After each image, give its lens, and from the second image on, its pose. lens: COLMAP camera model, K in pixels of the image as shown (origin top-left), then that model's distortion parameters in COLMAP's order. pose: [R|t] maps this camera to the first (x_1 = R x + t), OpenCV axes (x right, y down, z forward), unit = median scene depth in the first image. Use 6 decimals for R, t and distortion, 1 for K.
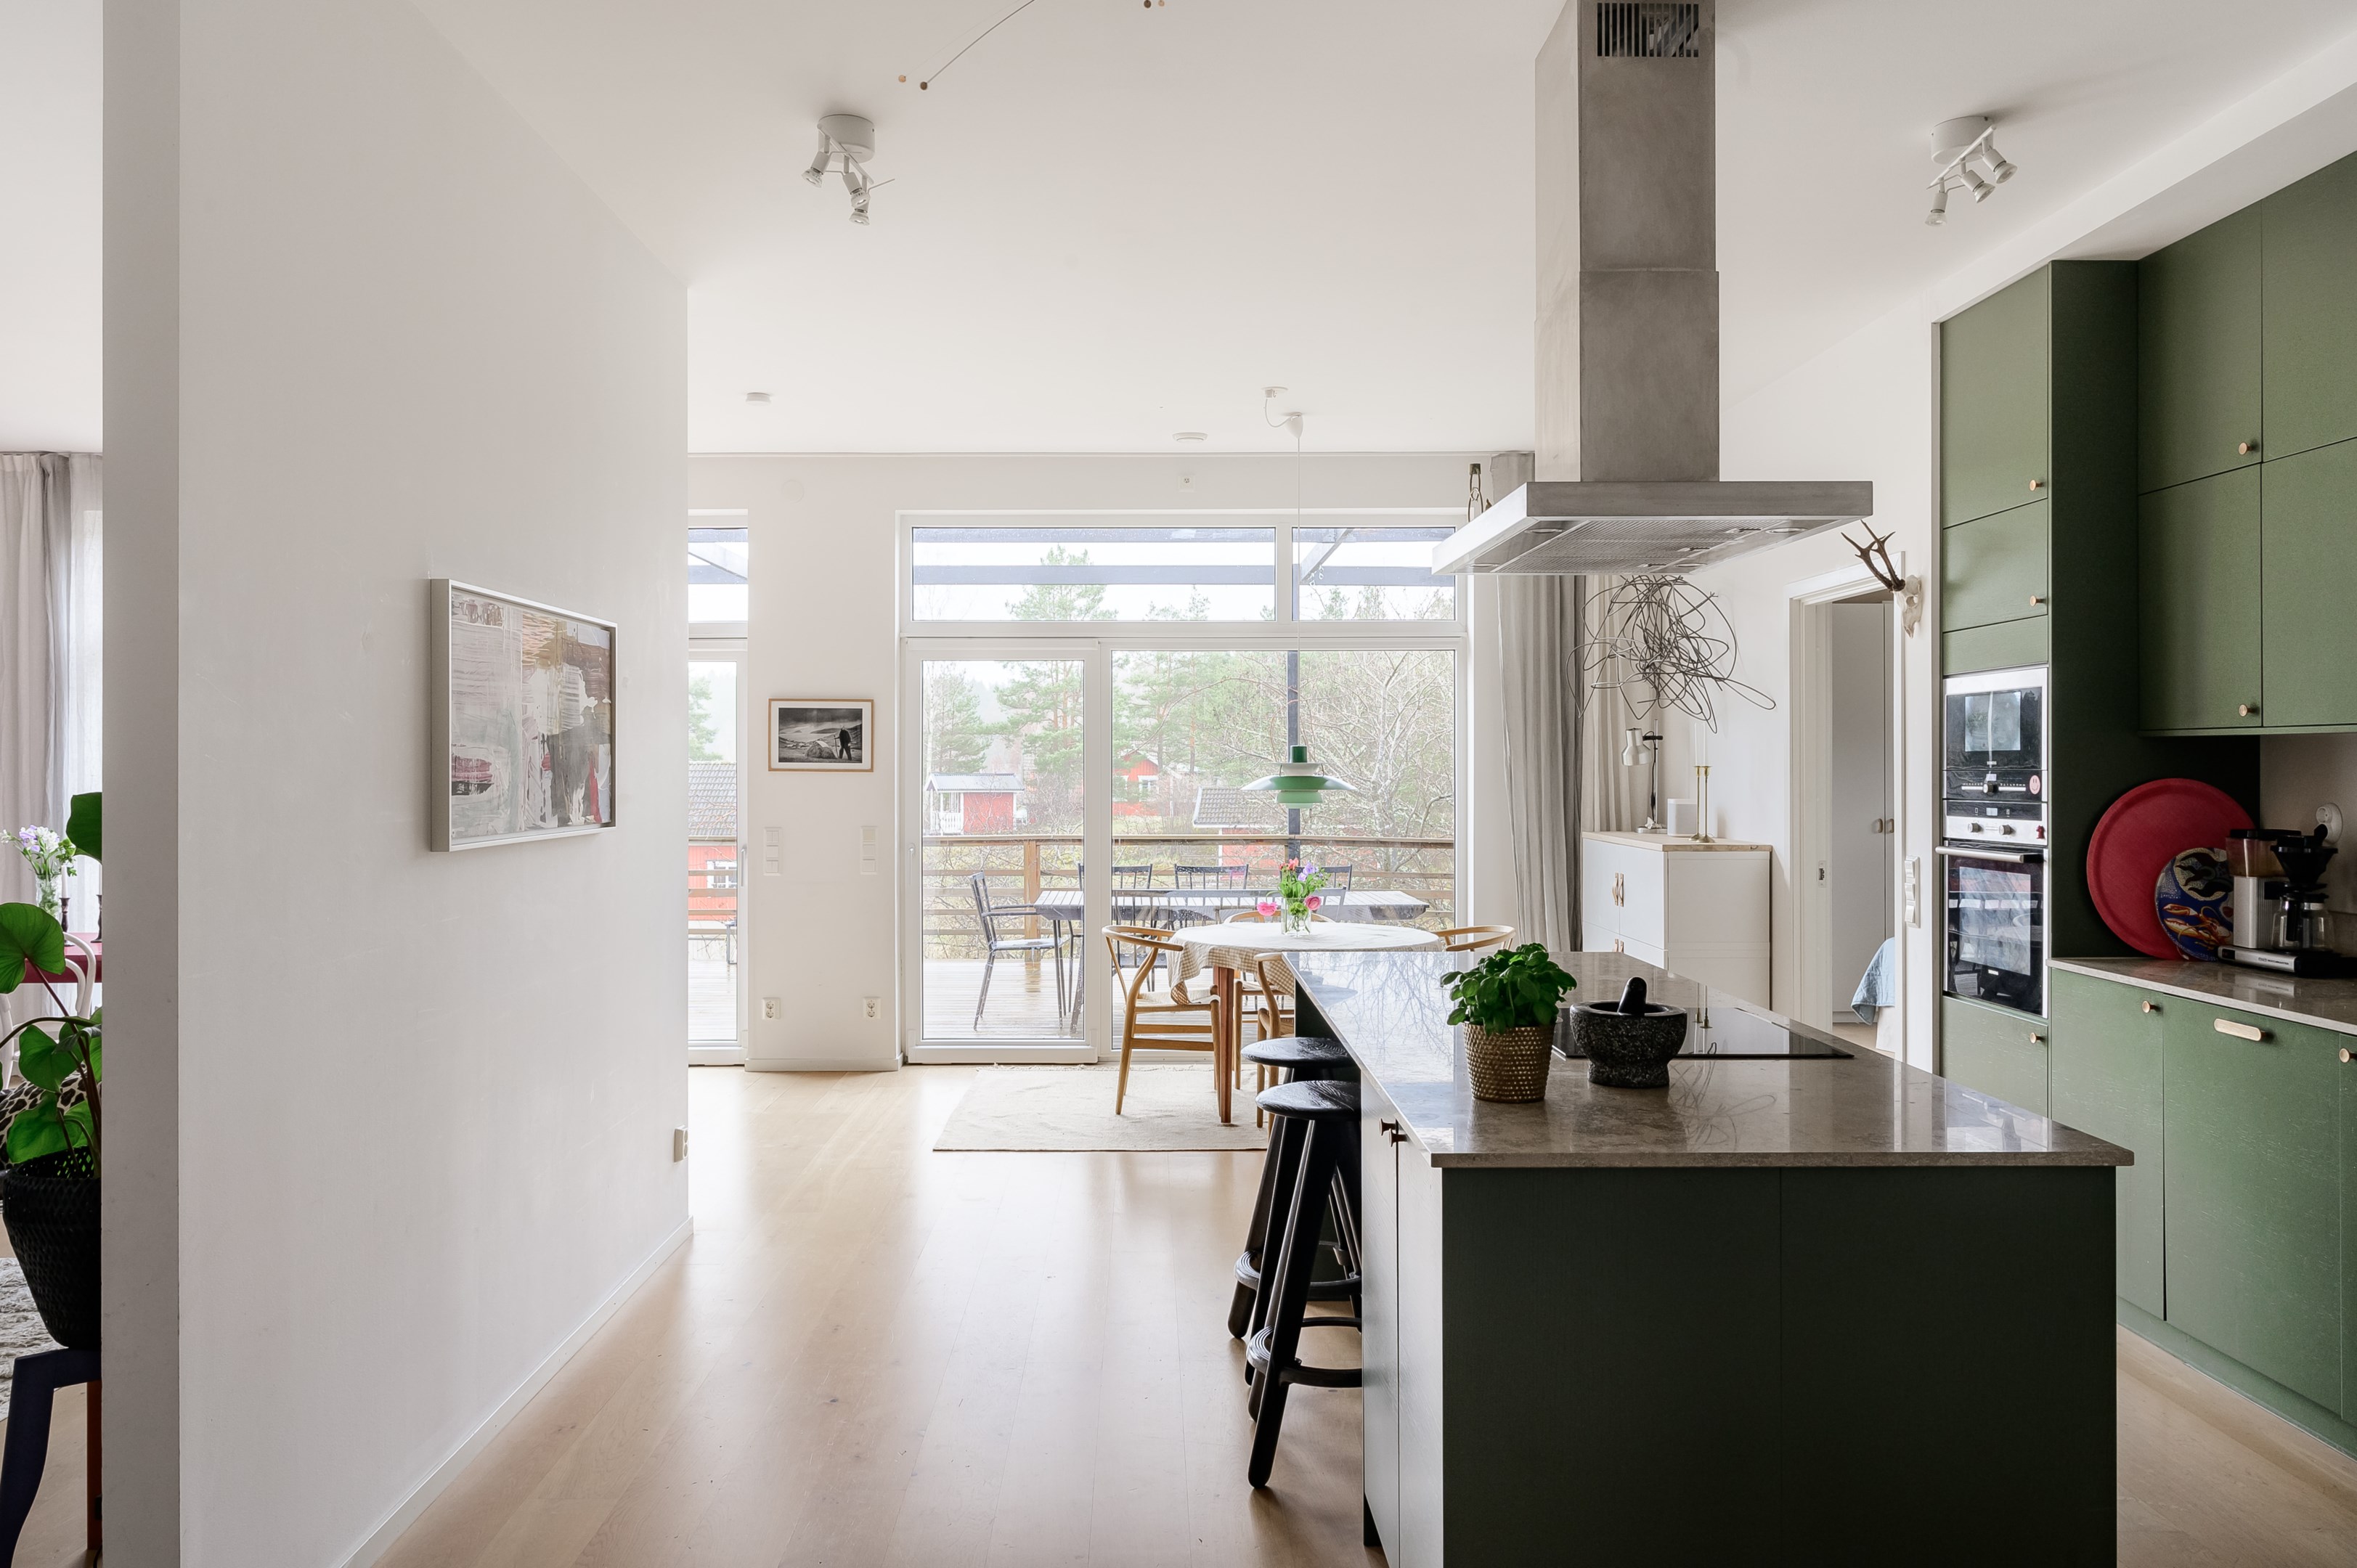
lens RADIAL K [[1679.0, 0, 1178.5], [0, 1679.0, 784.0], [0, 0, 1]] dist [0.000261, -0.000535]
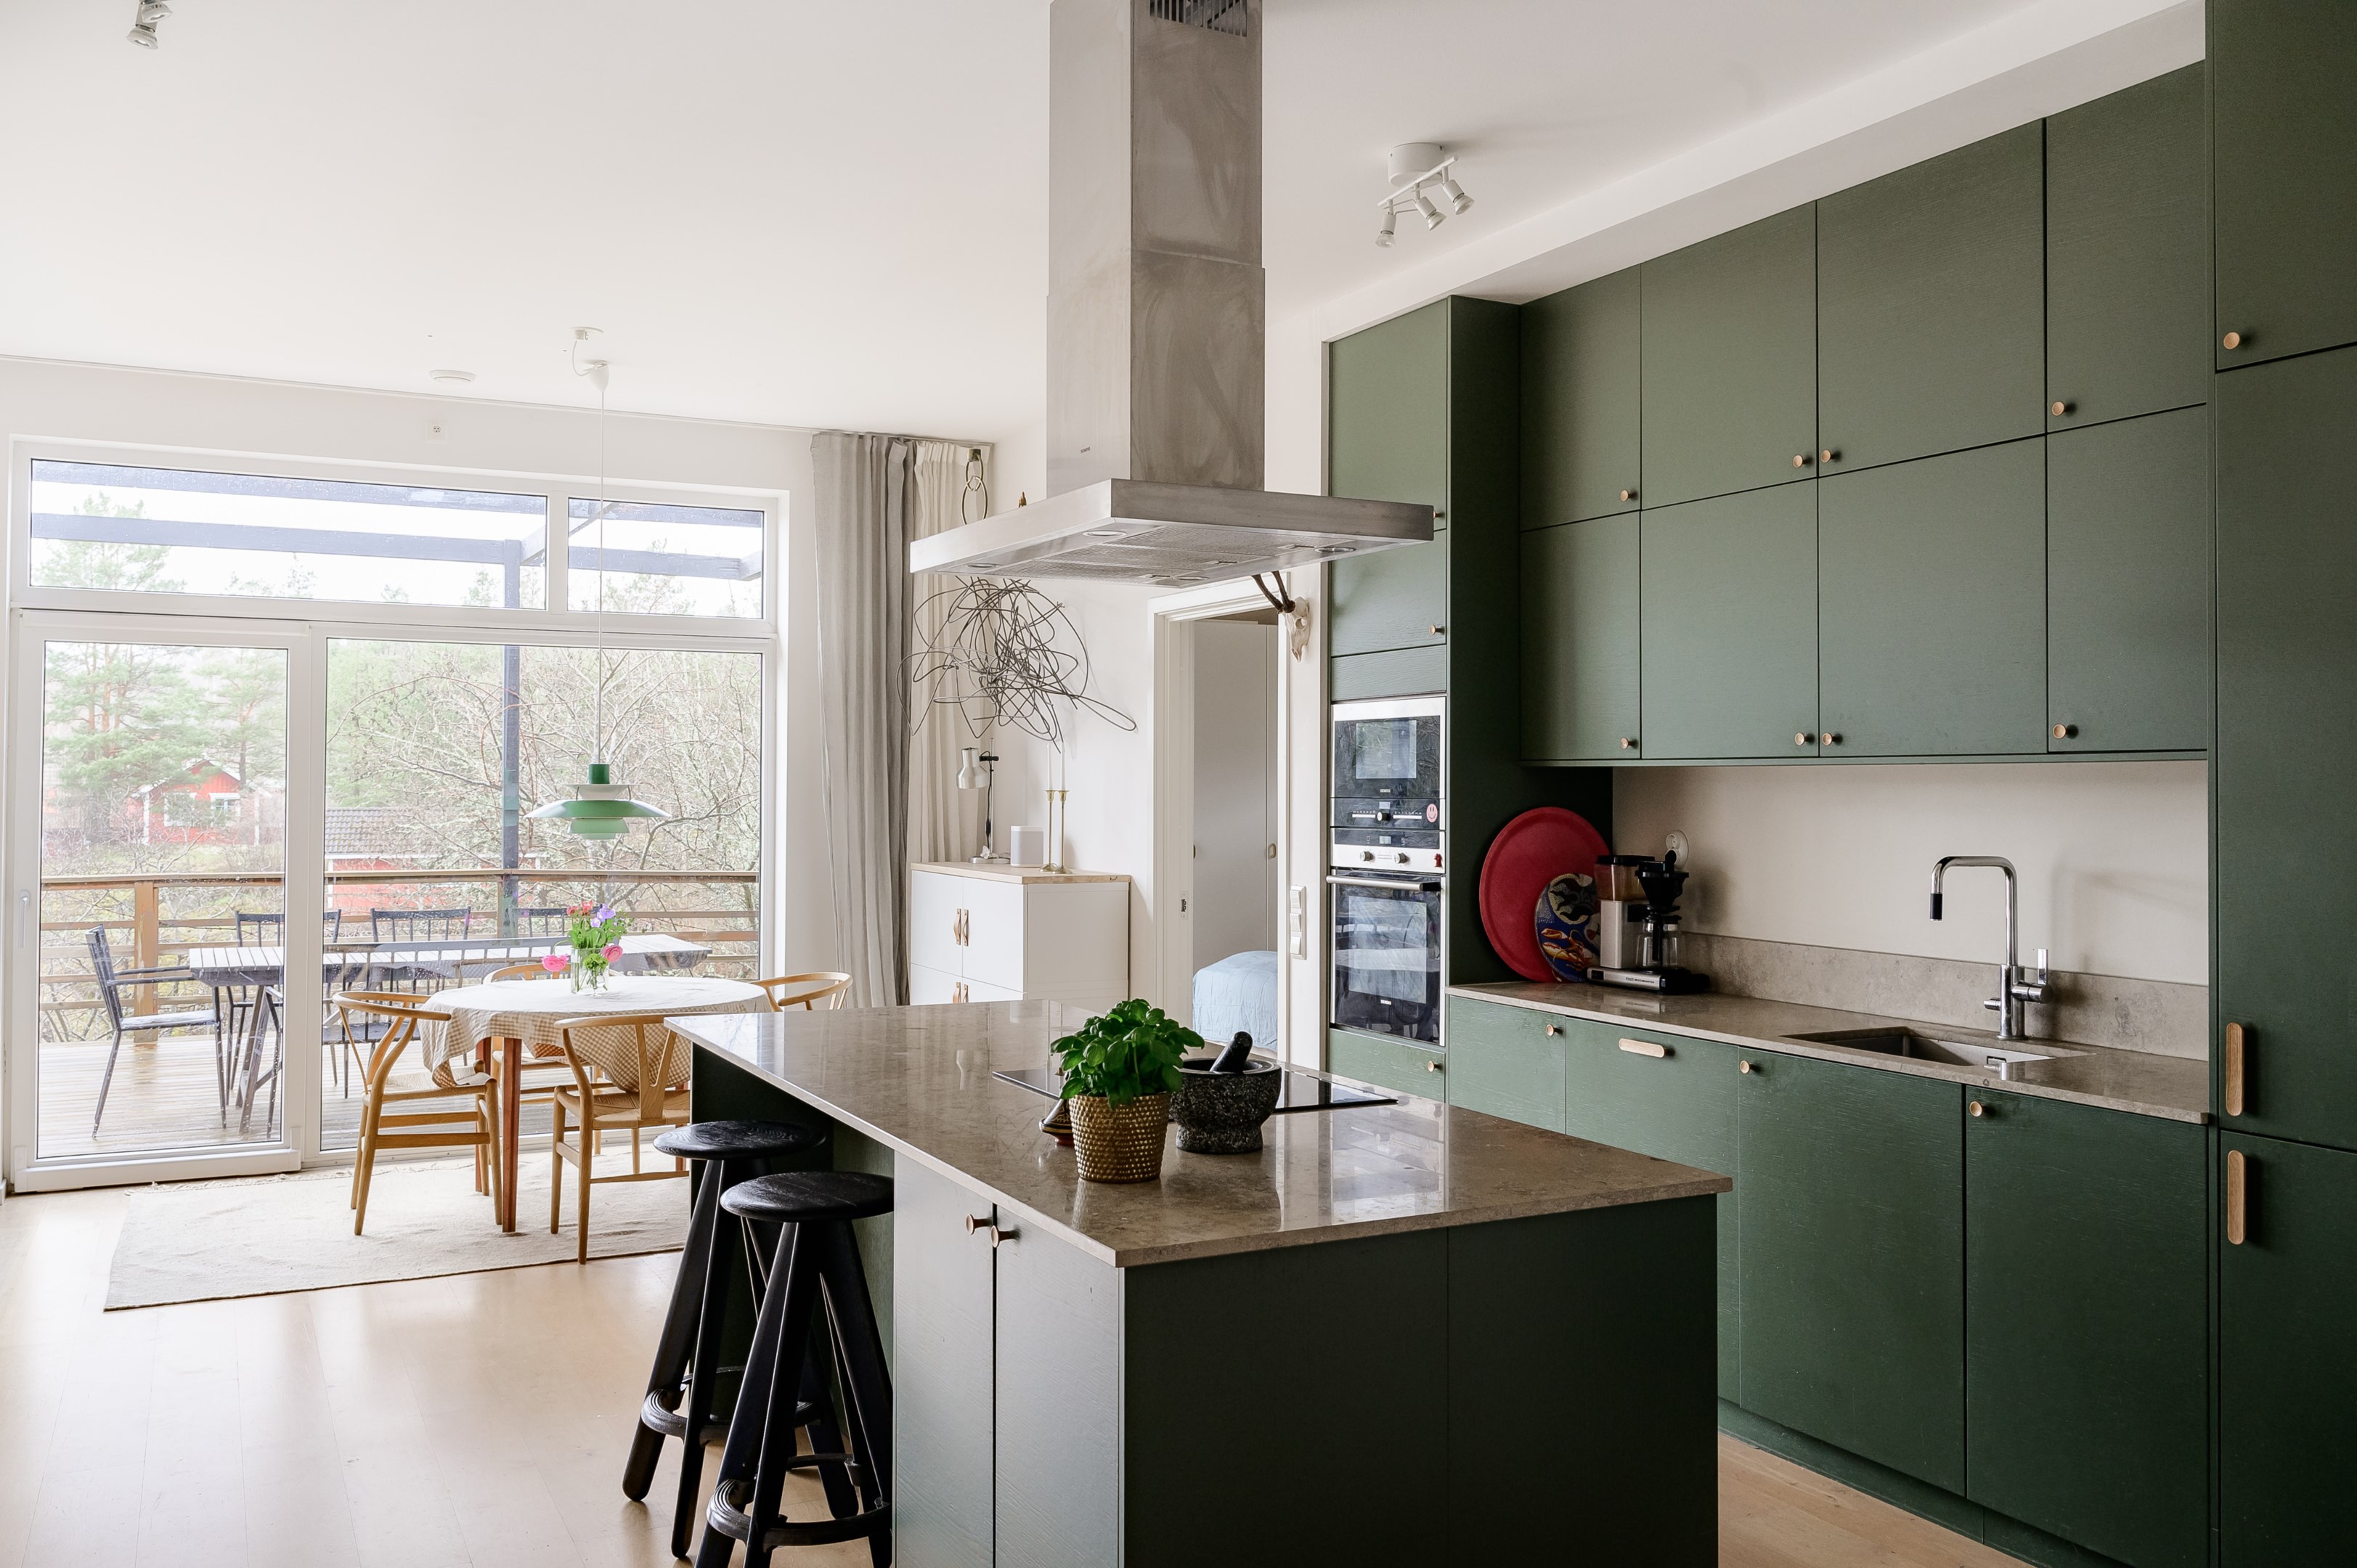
lens RADIAL K [[1895.8, 0, 1182.7], [0, 1895.8, 767.6], [0, 0, 1]] dist [-0.000629, 0.002787]
pose [[0.891543, 0.009637, 0.452833, -0.122336], [-0.001313, 0.999824, -0.018692, -0.004821], [-0.452934, 0.016071, 0.891399, 0.052481]]
